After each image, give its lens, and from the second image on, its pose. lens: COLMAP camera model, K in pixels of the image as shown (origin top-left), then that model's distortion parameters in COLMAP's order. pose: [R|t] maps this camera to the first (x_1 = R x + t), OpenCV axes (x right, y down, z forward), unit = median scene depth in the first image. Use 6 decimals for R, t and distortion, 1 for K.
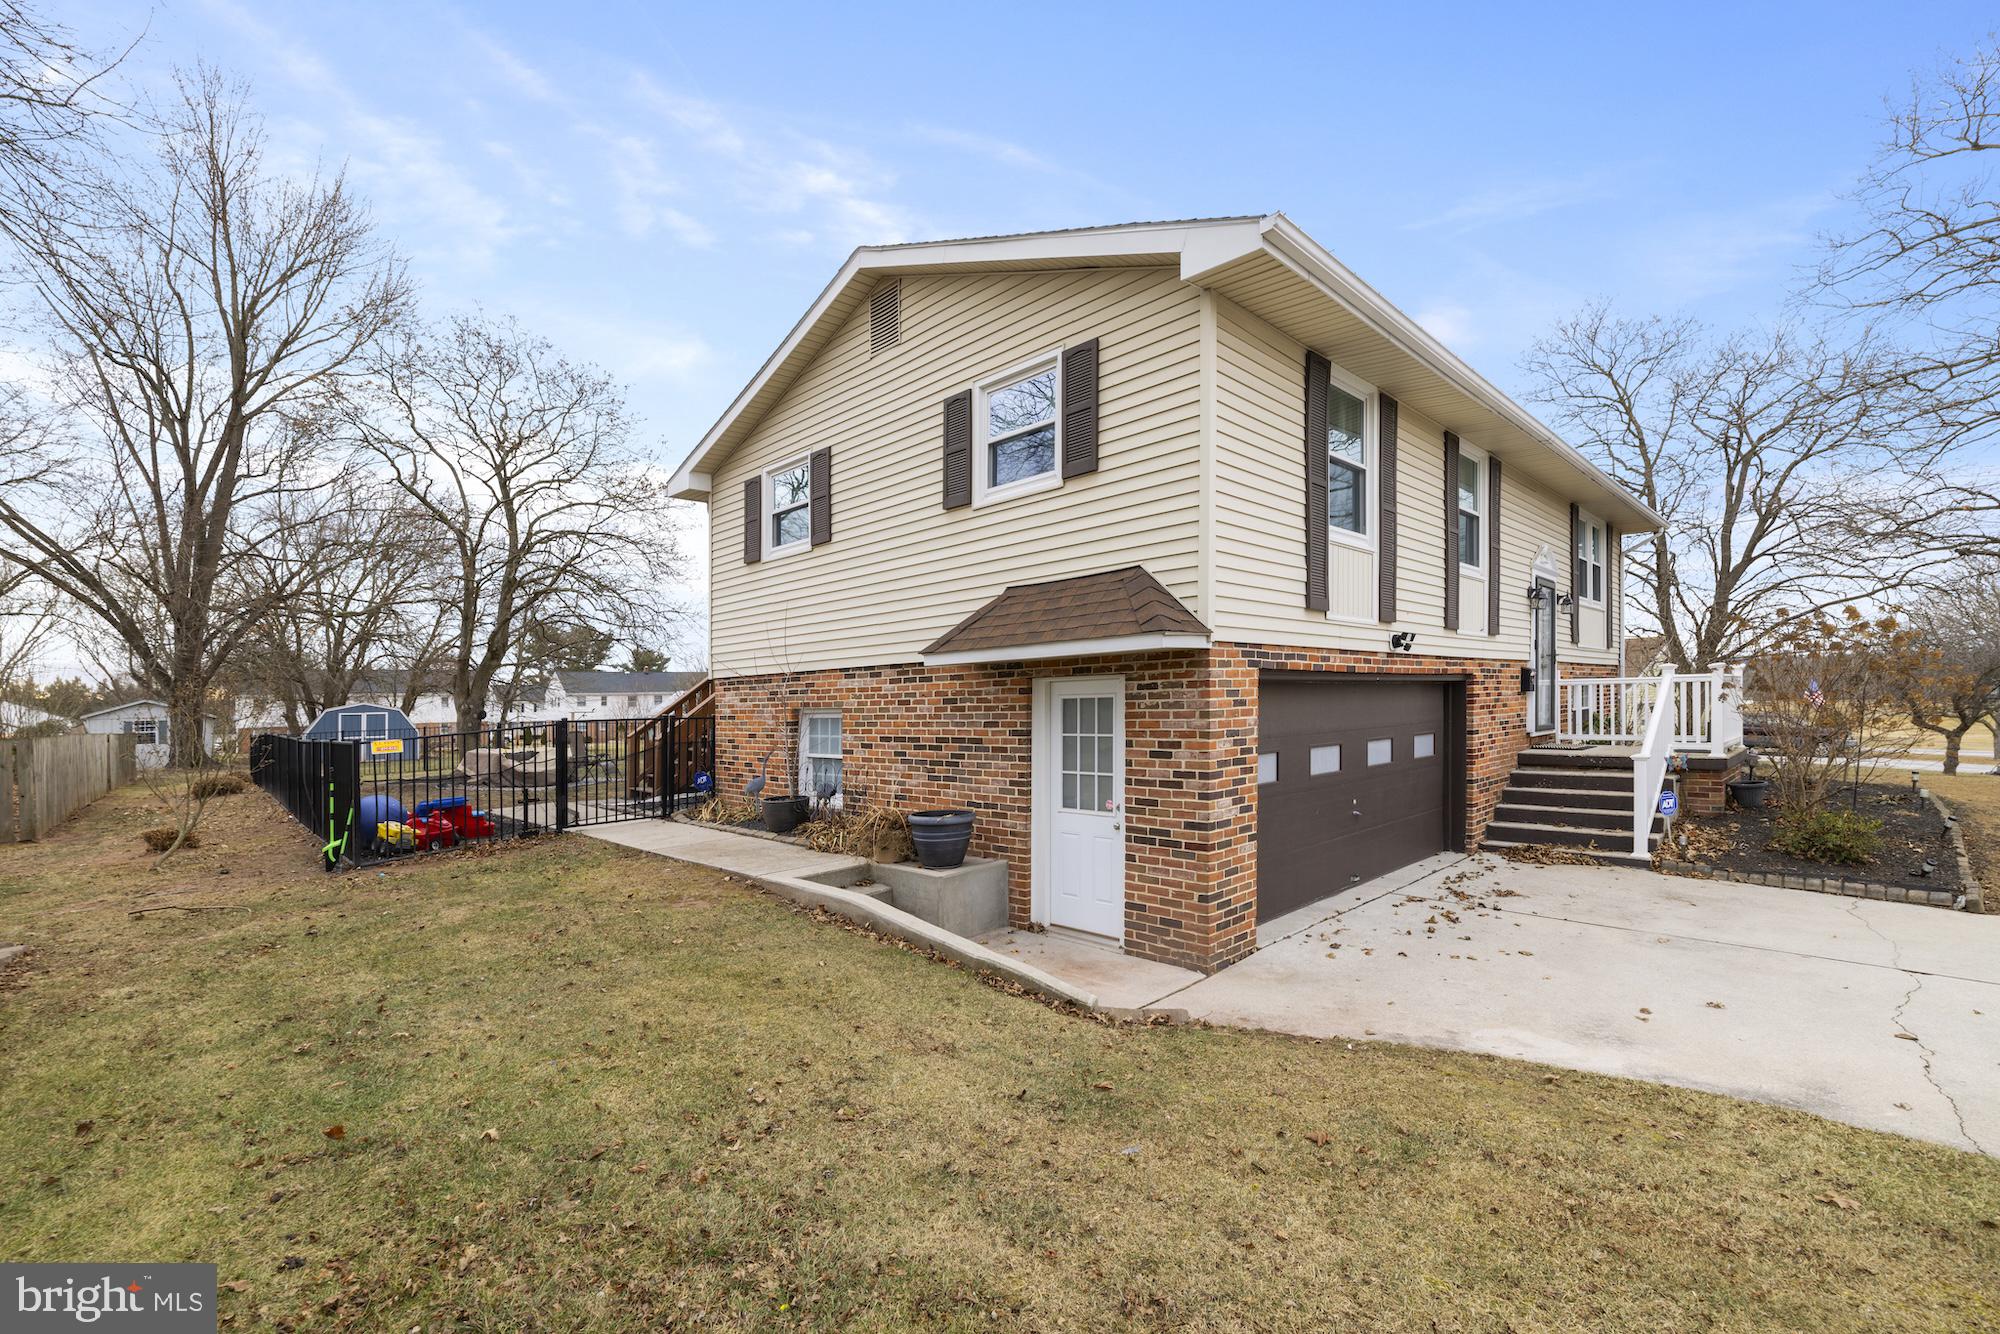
lens RADIAL K [[854.5, 0, 987.3], [0, 854.5, 698.0], [0, 0, 1]] dist [0.000863, -0.000154]
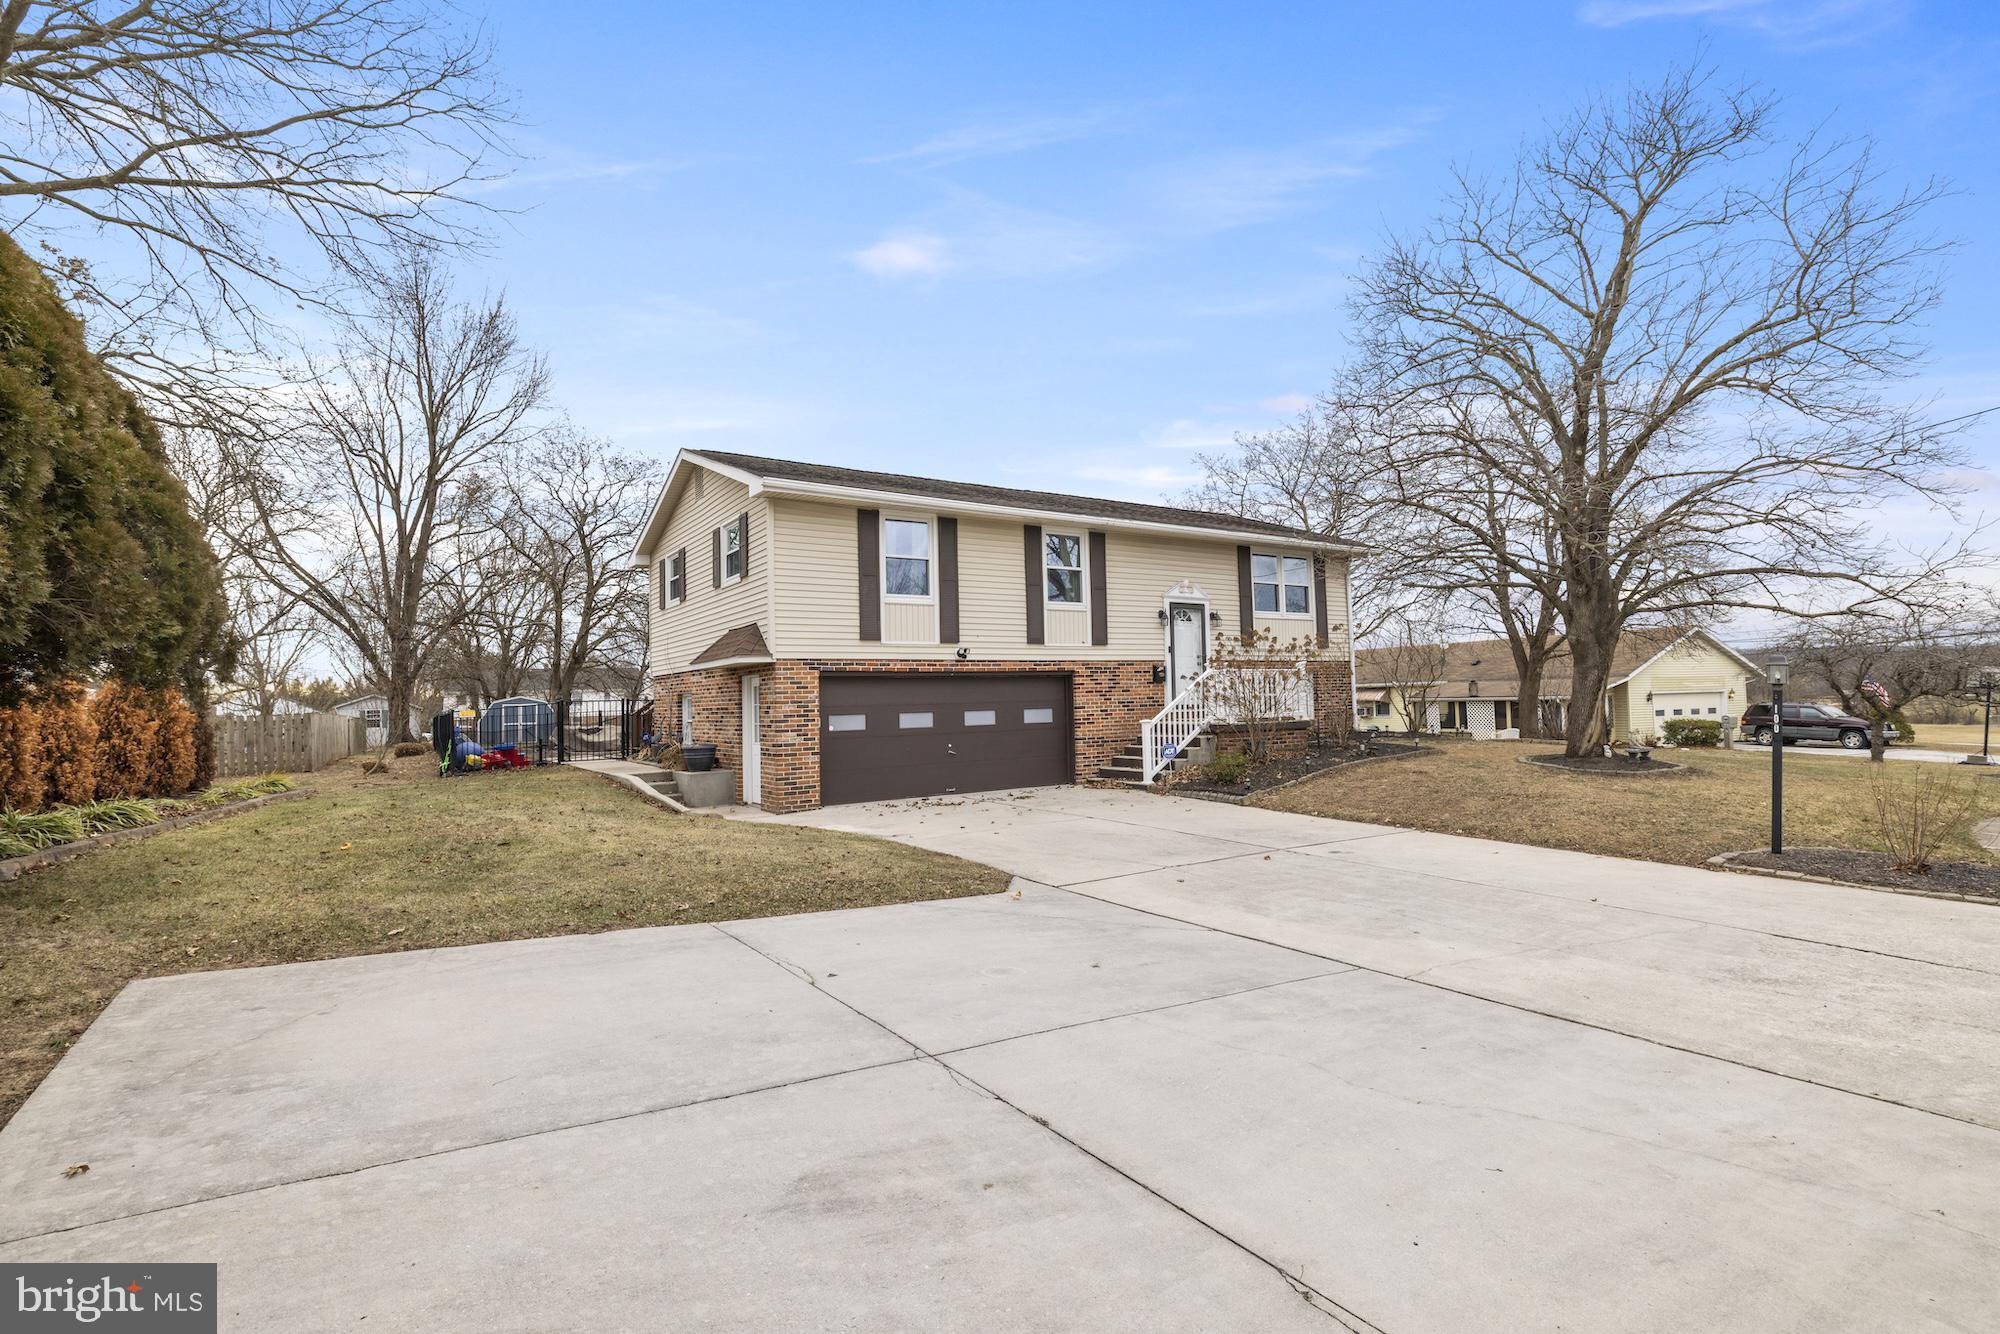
lens RADIAL K [[957.4, 0, 997.6], [0, 957.4, 677.5], [0, 0, 1]] dist [0.001882, -0.000304]
pose [[0.978669, -0.007102, -0.205320, 0.377570], [0.003650, 0.999846, -0.017185, 0.007043], [0.205410, 0.016069, 0.978544, -0.359954]]
